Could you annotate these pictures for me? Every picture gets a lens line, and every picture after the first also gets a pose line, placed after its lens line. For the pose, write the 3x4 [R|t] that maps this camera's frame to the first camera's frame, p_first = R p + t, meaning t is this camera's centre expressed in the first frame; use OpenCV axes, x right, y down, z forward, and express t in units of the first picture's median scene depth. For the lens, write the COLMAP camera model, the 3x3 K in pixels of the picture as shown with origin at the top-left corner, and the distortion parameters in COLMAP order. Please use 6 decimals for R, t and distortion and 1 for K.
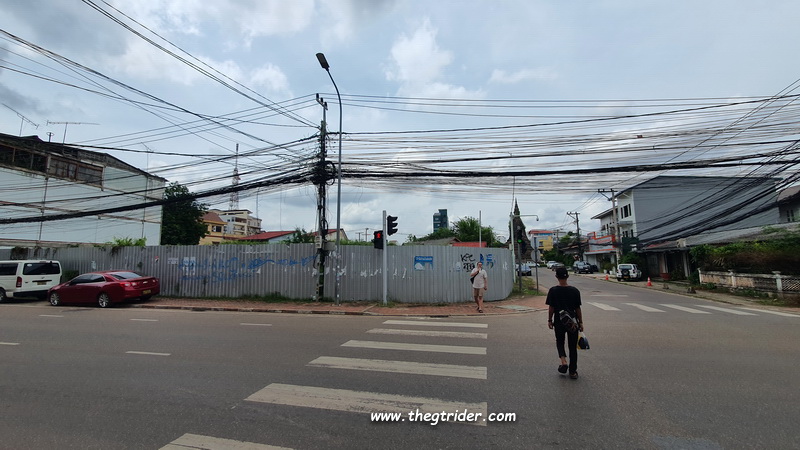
lens RADIAL K [[317.6, 0, 397.6], [0, 317.6, 223.9], [0, 0, 1]] dist [0.002450, -0.000174]
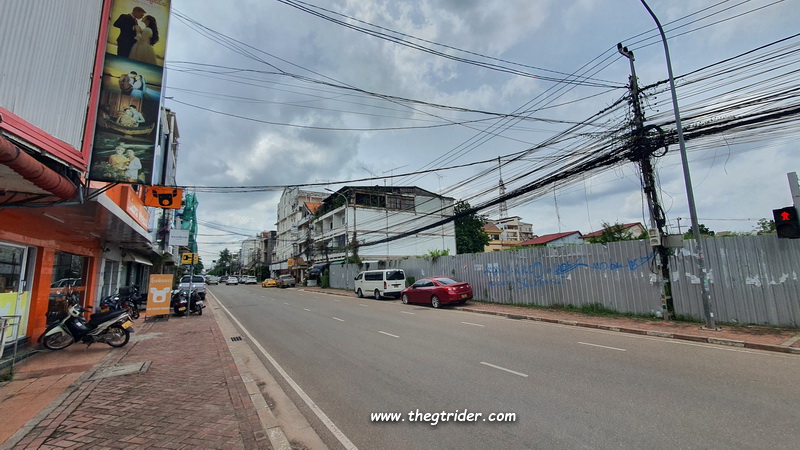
lens RADIAL K [[317.6, 0, 401.5], [0, 317.6, 224.4], [0, 0, 1]] dist [0.002450, -0.000174]
pose [[0.703445, -0.118089, -0.700871, -0.136133], [0.107698, 0.992424, -0.059118, 0.009300], [0.702543, -0.033896, 0.710834, 0.074504]]
